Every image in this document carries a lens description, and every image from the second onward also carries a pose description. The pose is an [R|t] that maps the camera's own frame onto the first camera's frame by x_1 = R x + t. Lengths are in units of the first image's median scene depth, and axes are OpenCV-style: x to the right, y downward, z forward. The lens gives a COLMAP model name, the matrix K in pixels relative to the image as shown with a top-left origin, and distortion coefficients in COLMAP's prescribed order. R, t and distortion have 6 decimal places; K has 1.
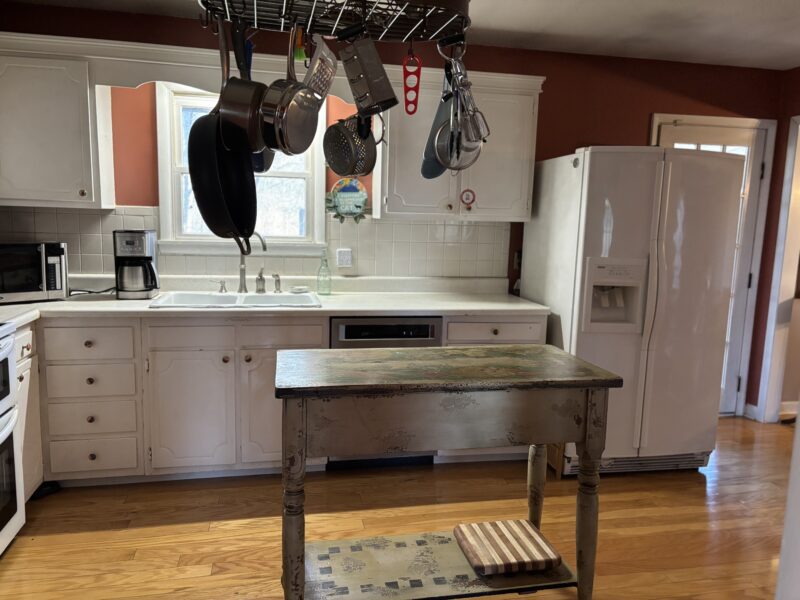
lens RADIAL K [[607.7, 0, 398.9], [0, 607.7, 301.0], [0, 0, 1]] dist [0.002251, -0.002865]
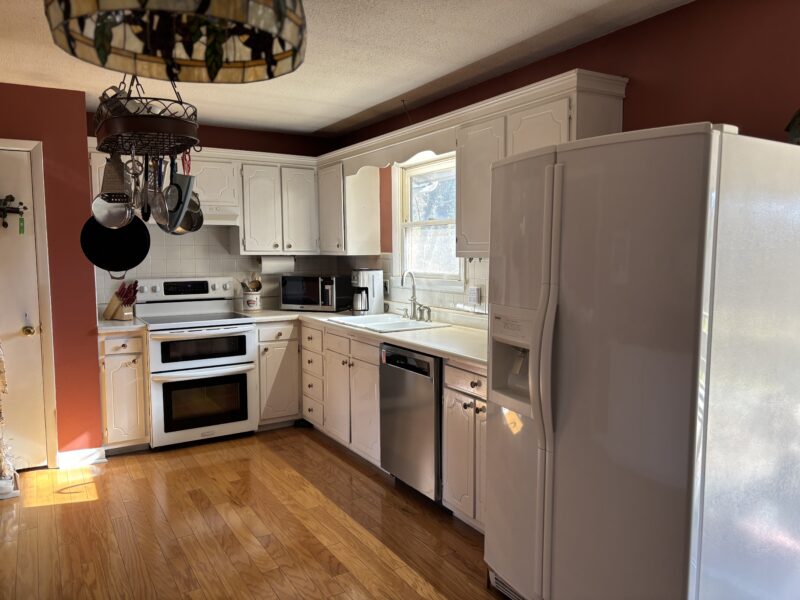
lens RADIAL K [[607.7, 0, 401.6], [0, 607.7, 300.2], [0, 0, 1]] dist [0.002251, -0.002865]
pose [[0.323804, 0.048074, -0.944902, 1.031689], [-0.122044, 0.992487, 0.008672, -0.071411], [0.938220, 0.112512, 0.327239, 0.659252]]
